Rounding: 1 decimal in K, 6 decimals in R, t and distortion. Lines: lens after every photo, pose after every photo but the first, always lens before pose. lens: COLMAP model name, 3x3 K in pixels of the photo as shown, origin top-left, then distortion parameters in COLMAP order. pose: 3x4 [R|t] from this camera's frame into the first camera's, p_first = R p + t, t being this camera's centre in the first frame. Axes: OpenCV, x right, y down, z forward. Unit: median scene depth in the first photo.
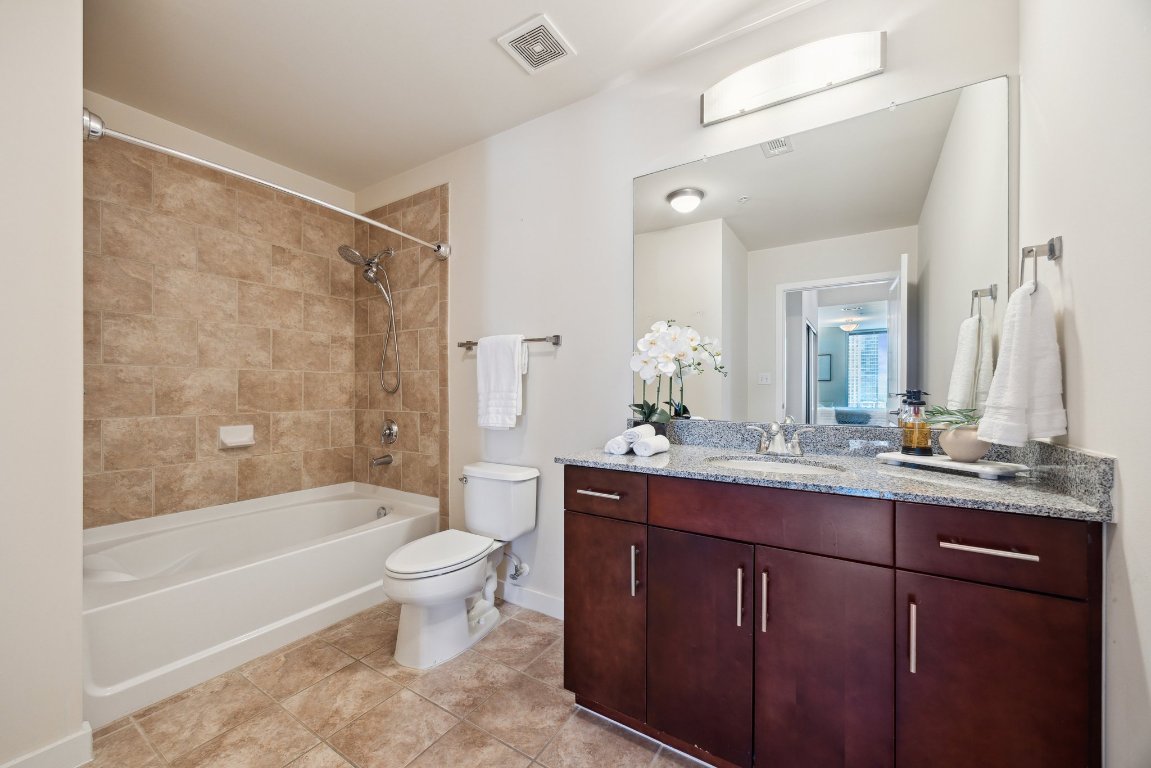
lens RADIAL K [[451.9, 0, 575.3], [0, 451.9, 388.0], [0, 0, 1]] dist [-0.000859, 0.000505]
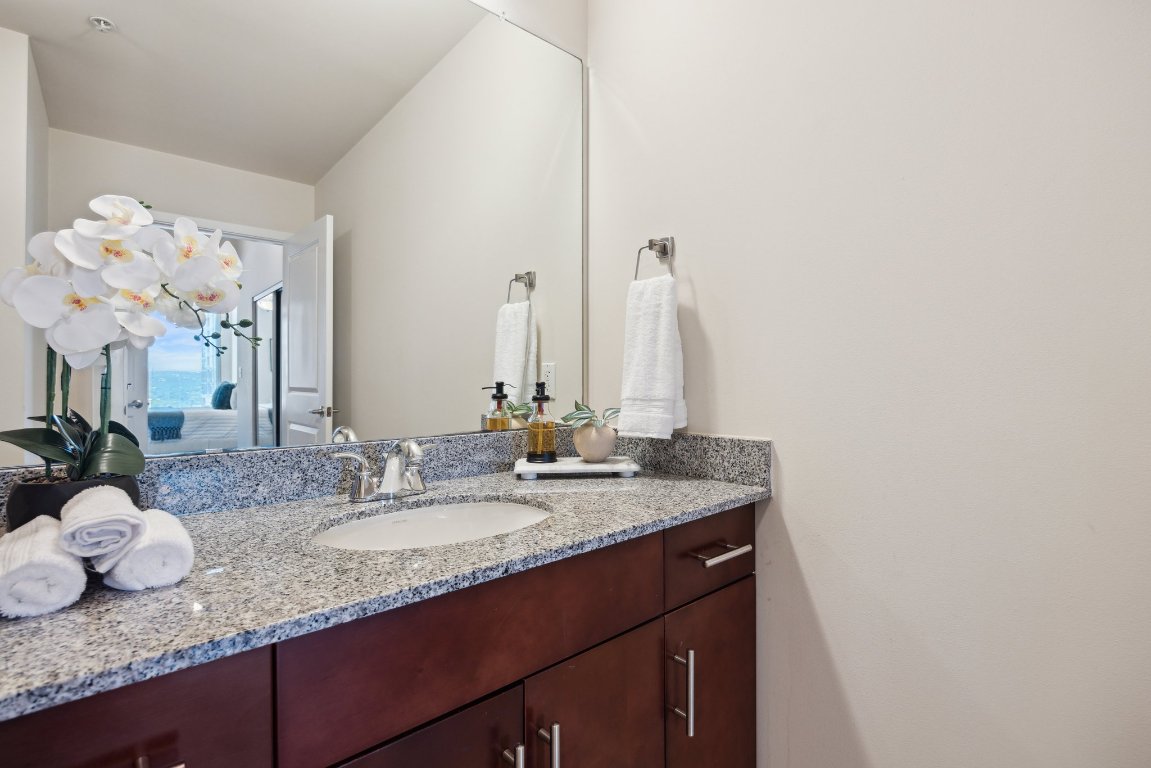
lens RADIAL K [[531.9, 0, 572.5], [0, 531.9, 380.8], [0, 0, 1]] dist [-0.008252, -0.000101]
pose [[0.278443, -0.001375, 0.960452, -0.159672], [0.000971, 0.999999, 0.001150, 0.001085], [-0.960452, 0.000612, 0.278444, 0.722100]]
